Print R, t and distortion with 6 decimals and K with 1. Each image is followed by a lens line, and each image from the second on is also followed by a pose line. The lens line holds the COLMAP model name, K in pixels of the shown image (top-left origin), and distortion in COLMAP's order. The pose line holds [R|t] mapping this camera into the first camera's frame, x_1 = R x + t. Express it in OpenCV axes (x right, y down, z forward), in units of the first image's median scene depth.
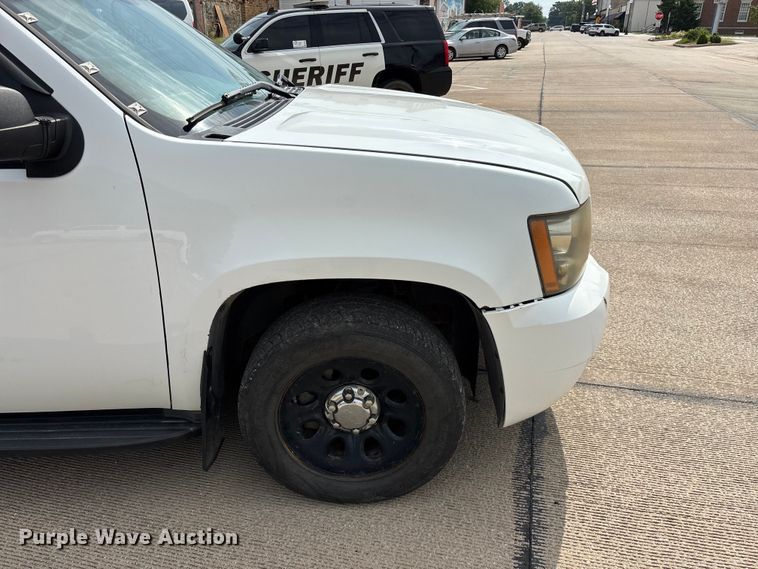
lens RADIAL K [[574.5, 0, 373.9], [0, 574.5, 286.5], [0, 0, 1]] dist [0.053050, -0.058876]
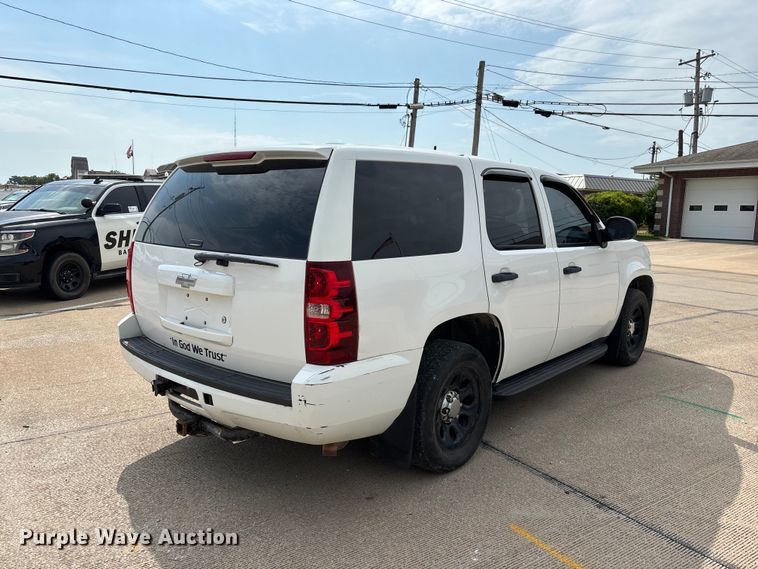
lens RADIAL K [[574.5, 0, 374.6], [0, 574.5, 286.9], [0, 0, 1]] dist [0.053050, -0.058876]
pose [[0.669824, -0.074893, 0.738734, -0.658026], [0.274069, 0.949585, -0.152234, 0.024445], [-0.690089, 0.304434, 0.656580, -0.016452]]
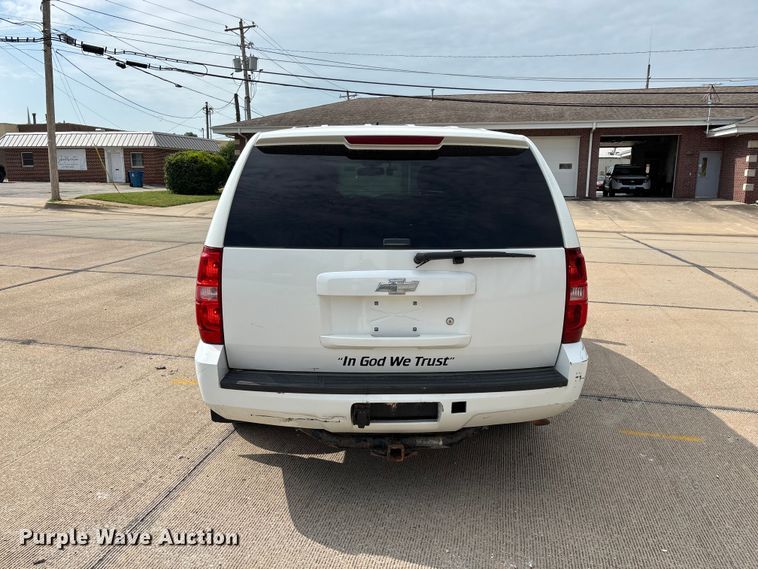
lens RADIAL K [[574.5, 0, 369.9], [0, 574.5, 284.9], [0, 0, 1]] dist [0.053050, -0.058876]
pose [[-0.030607, -0.181747, 0.982869, -0.769513], [0.397034, 0.900214, 0.178827, -0.121024], [-0.917293, 0.395706, 0.044607, 0.284487]]
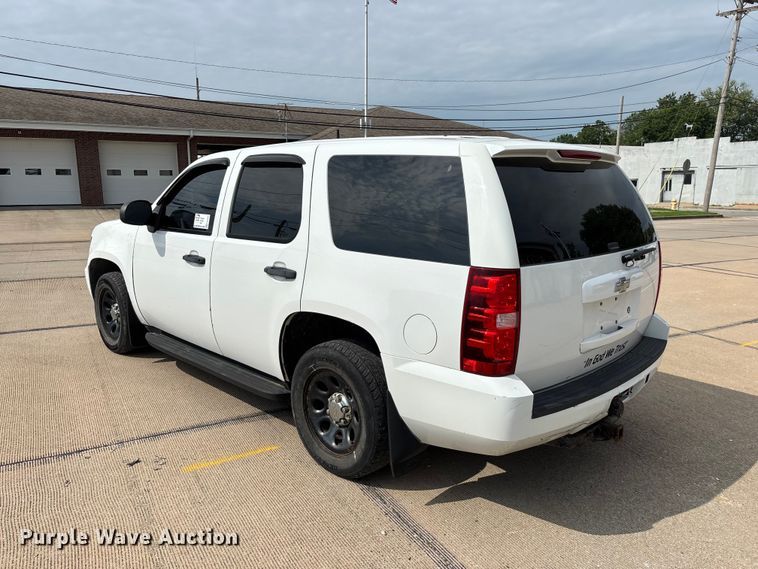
lens RADIAL K [[574.5, 0, 368.0], [0, 574.5, 287.0], [0, 0, 1]] dist [0.053050, -0.058876]
pose [[-0.702747, -0.121697, 0.700954, -0.610578], [0.289922, 0.850752, 0.438367, -0.250429], [-0.649686, 0.511283, -0.562581, 0.569671]]
